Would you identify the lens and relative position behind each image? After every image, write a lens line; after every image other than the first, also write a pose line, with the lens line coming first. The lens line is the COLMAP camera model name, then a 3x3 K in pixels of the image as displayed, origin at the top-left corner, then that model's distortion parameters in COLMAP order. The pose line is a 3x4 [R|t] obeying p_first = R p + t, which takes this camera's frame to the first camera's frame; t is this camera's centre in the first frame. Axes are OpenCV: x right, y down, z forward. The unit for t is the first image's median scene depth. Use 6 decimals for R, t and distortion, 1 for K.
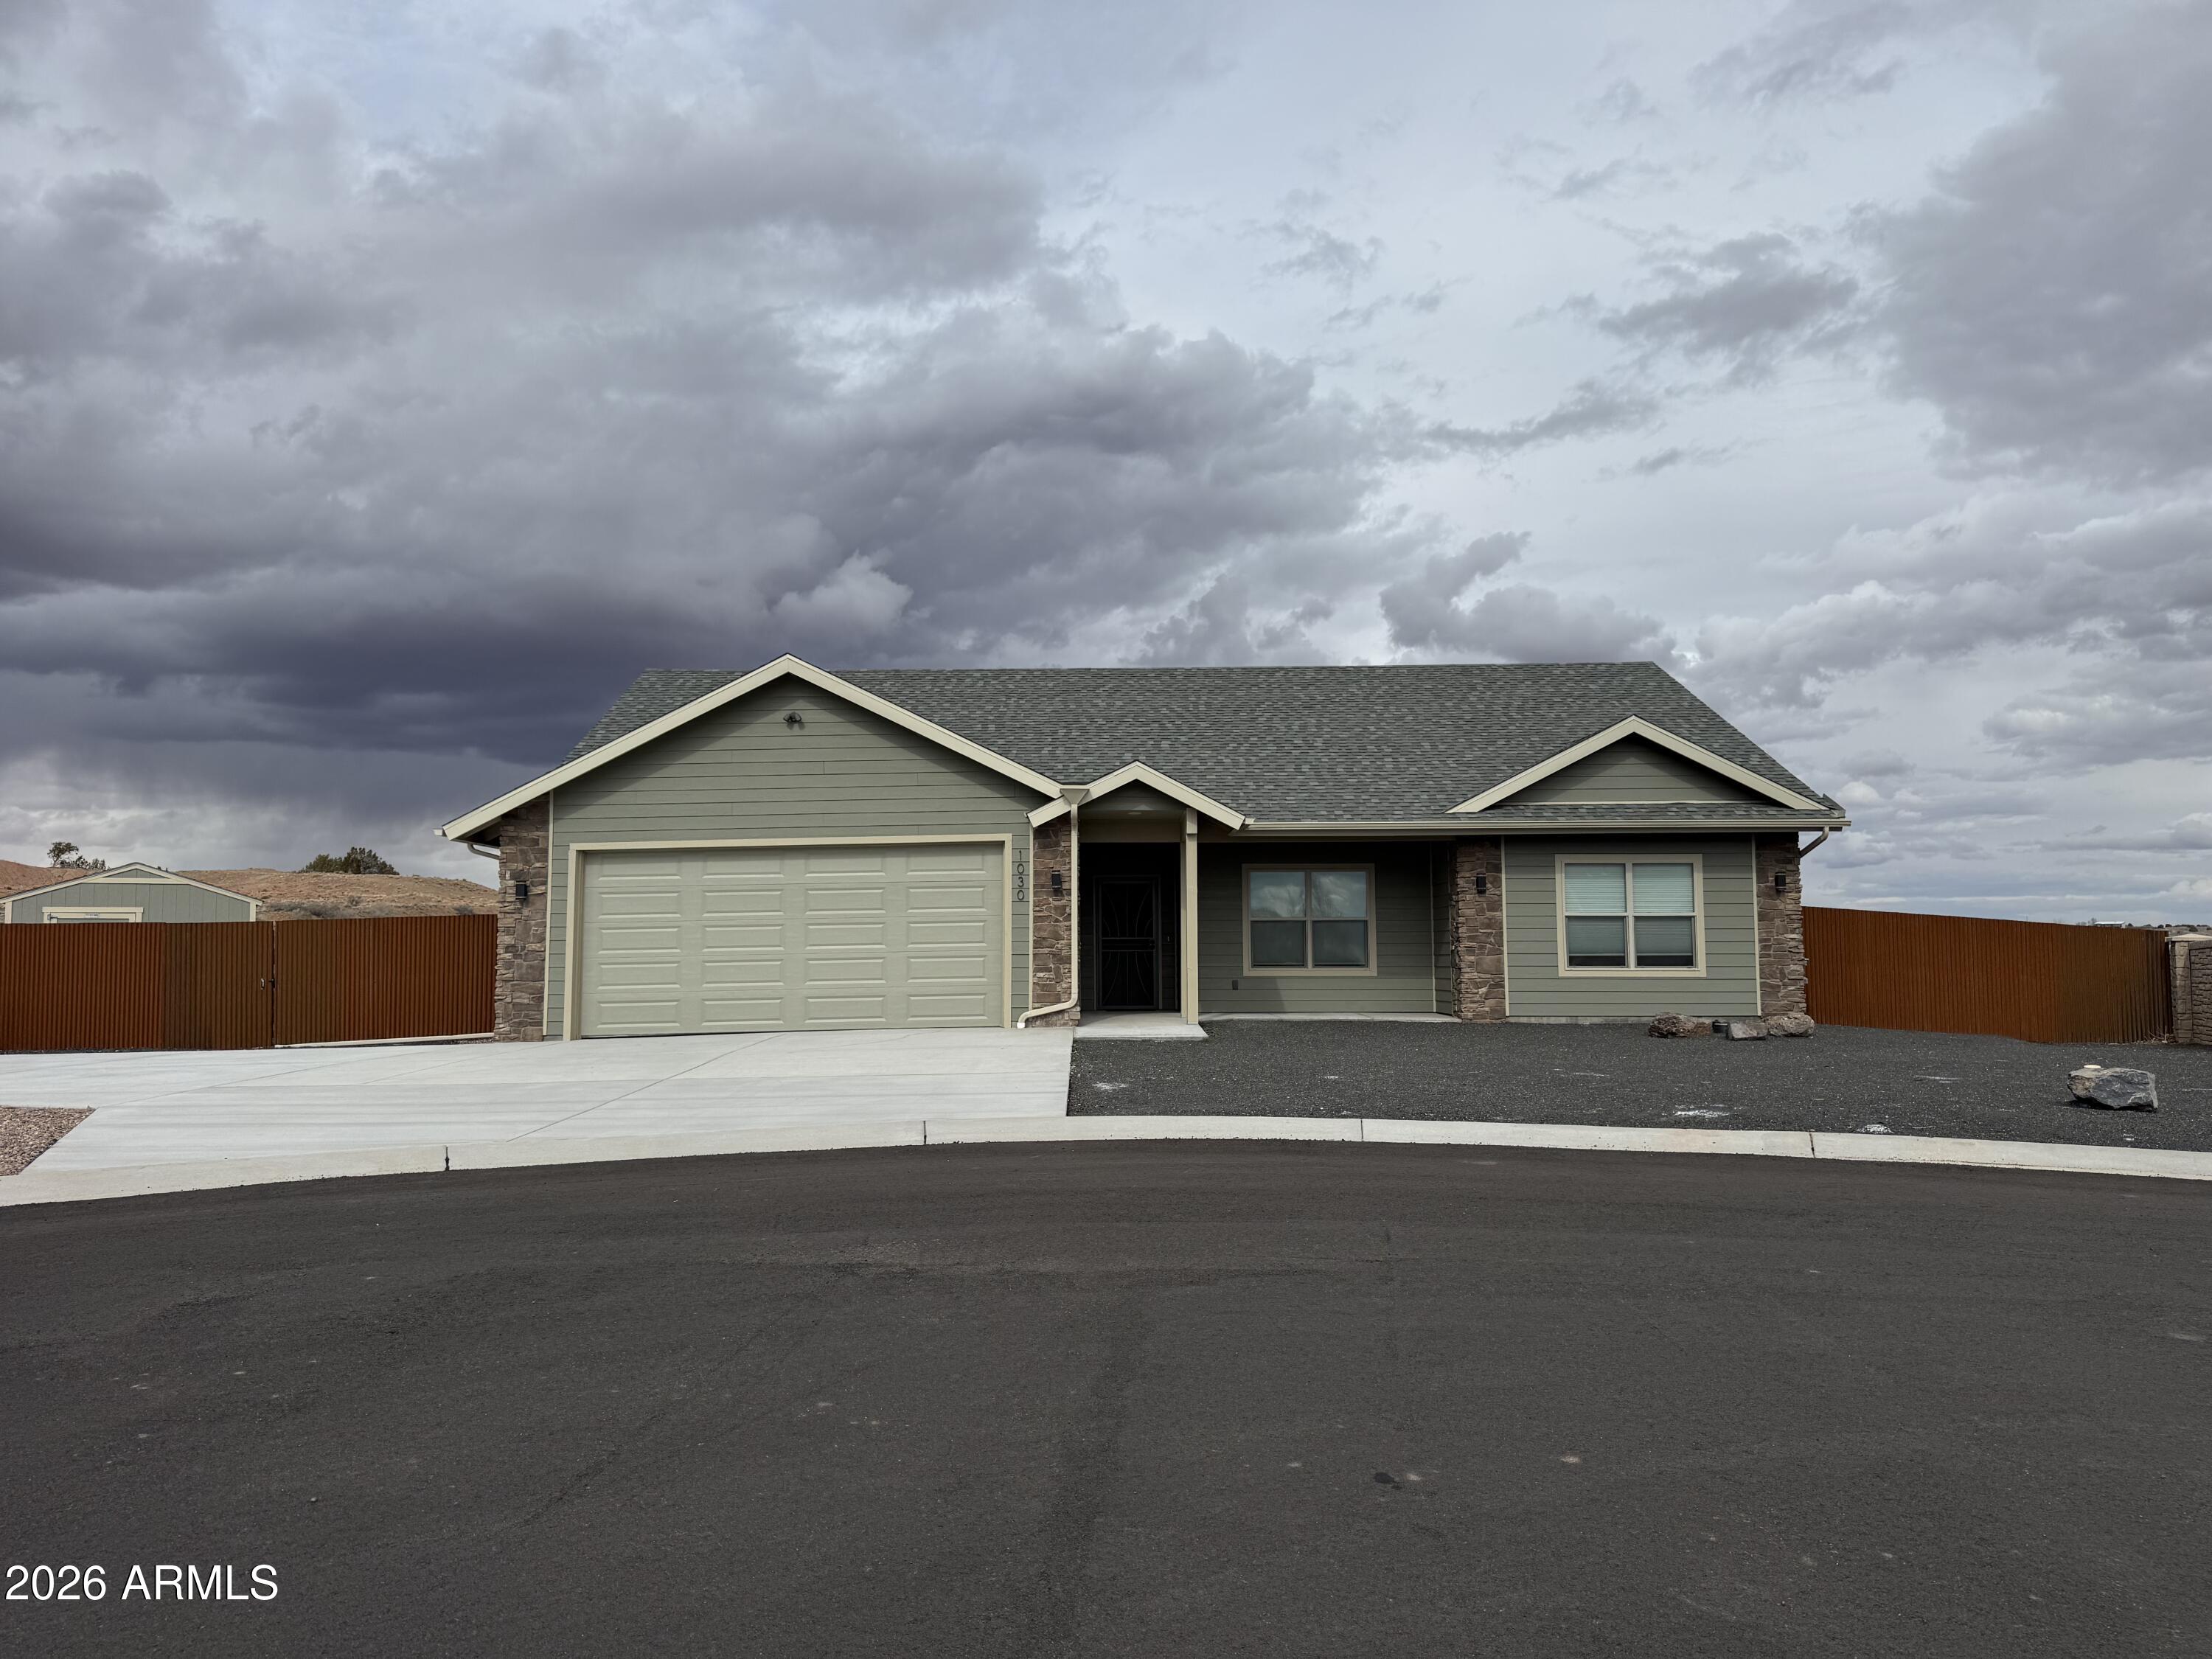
lens RADIAL K [[1586.2, 0, 1072.5], [0, 1586.2, 837.2], [0, 0, 1]] dist [0.141549, -0.215450]
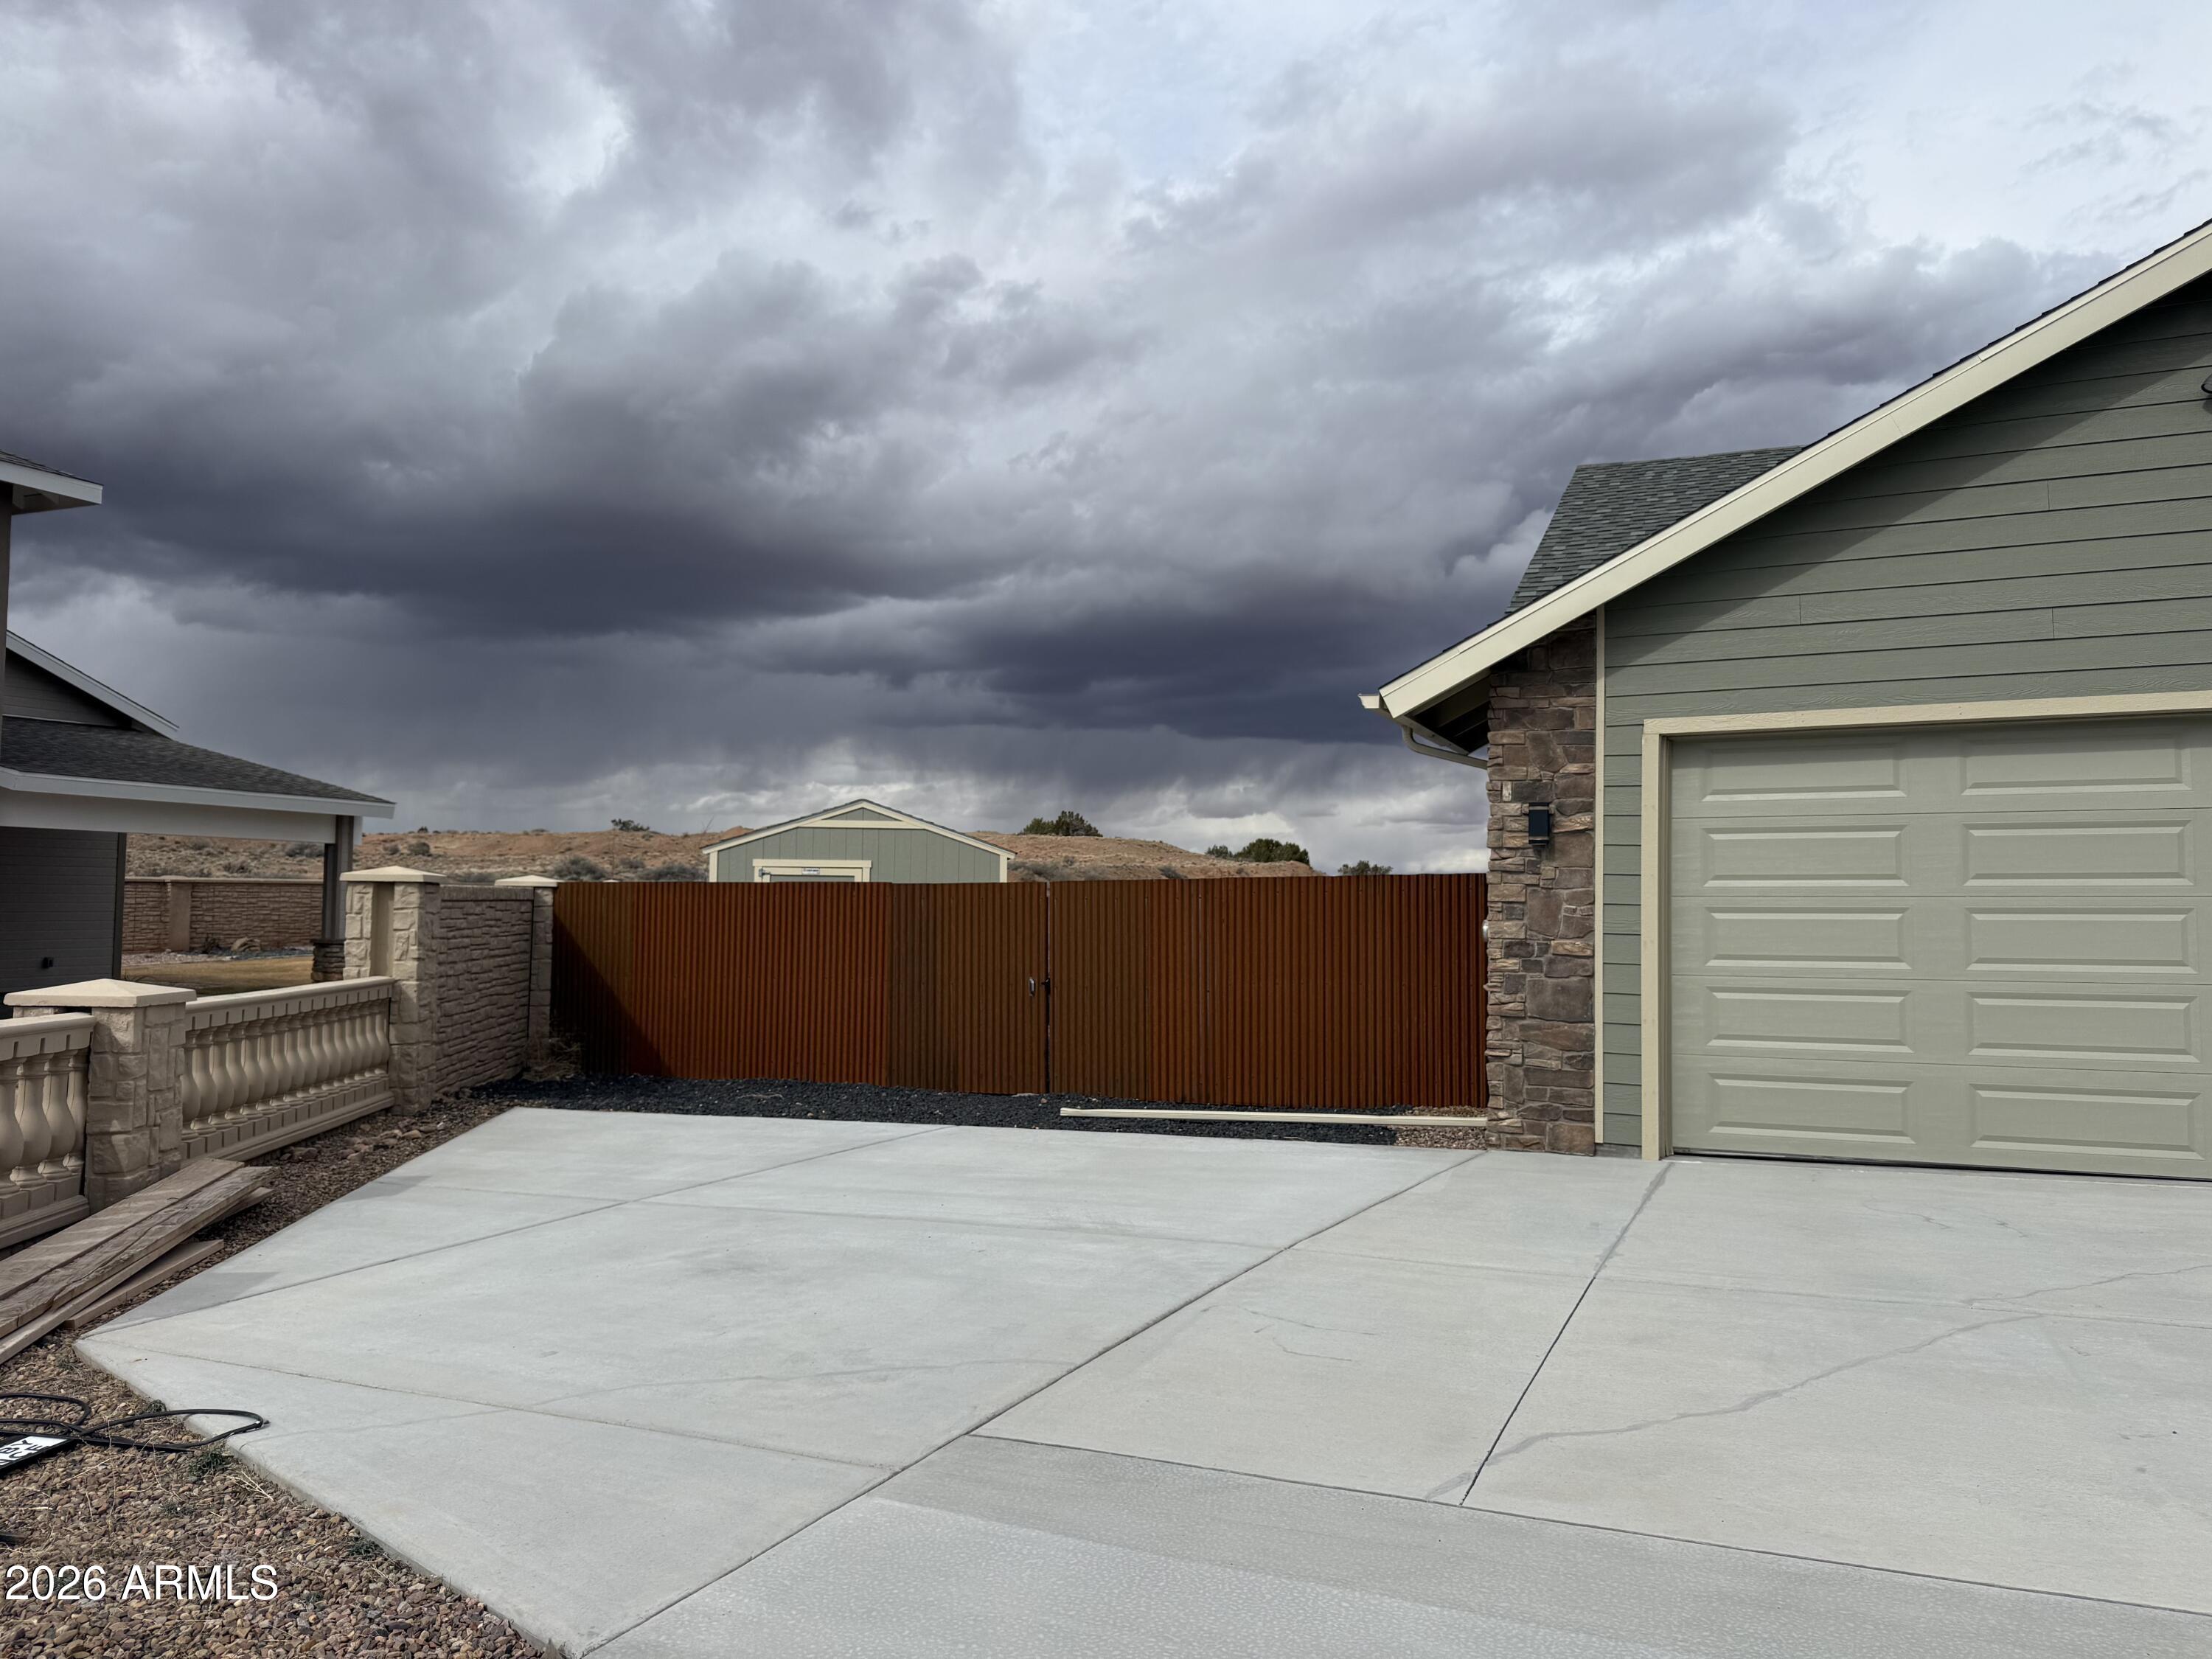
lens RADIAL K [[1475.2, 0, 1121.0], [0, 1475.2, 823.4], [0, 0, 1]] dist [0.008732, 0.001648]
pose [[0.917766, -0.003666, -0.397105, -0.267386], [0.005129, 0.999983, 0.002622, 0.029421], [0.397088, -0.004444, 0.917770, 0.528919]]
